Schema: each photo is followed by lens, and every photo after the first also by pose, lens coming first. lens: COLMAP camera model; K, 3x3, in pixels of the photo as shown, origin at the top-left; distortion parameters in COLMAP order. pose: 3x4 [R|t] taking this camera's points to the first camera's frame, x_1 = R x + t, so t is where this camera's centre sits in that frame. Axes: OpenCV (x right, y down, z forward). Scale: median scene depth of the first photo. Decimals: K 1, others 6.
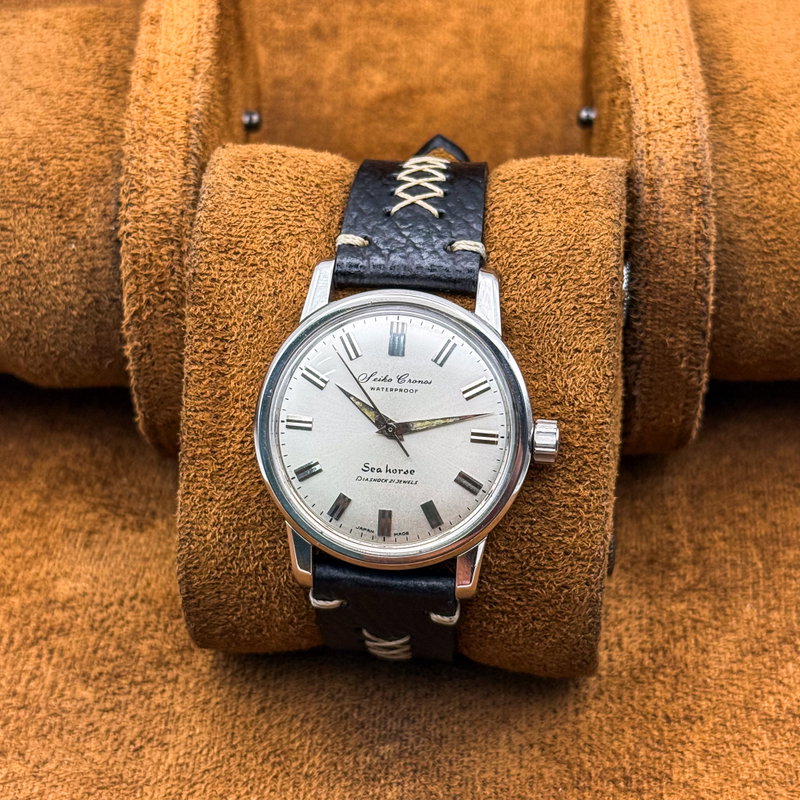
lens RADIAL K [[1694.4, 0, 400.0], [0, 1694.4, 400.0], [0, 0, 1]] dist [0.009930, -0.119105]
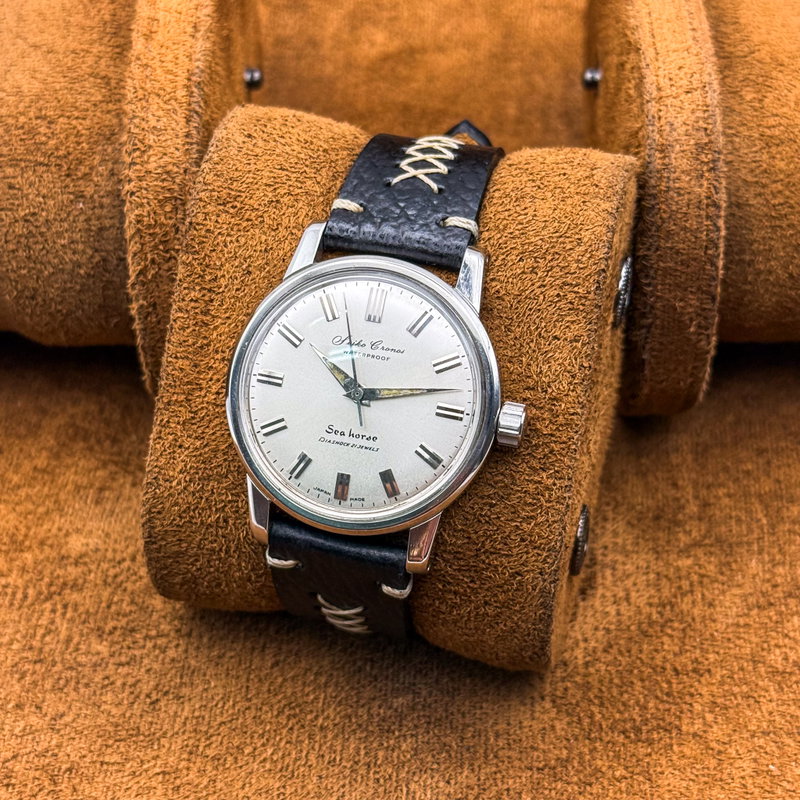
lens RADIAL K [[1694.4, 0, 400.0], [0, 1694.4, 400.0], [0, 0, 1]] dist [0.009930, -0.119105]
pose [[0.990553, 0.112627, -0.078227, 0.093939], [-0.114347, 0.993280, -0.017853, 0.034514], [0.075691, 0.026629, 0.996776, 0.004064]]
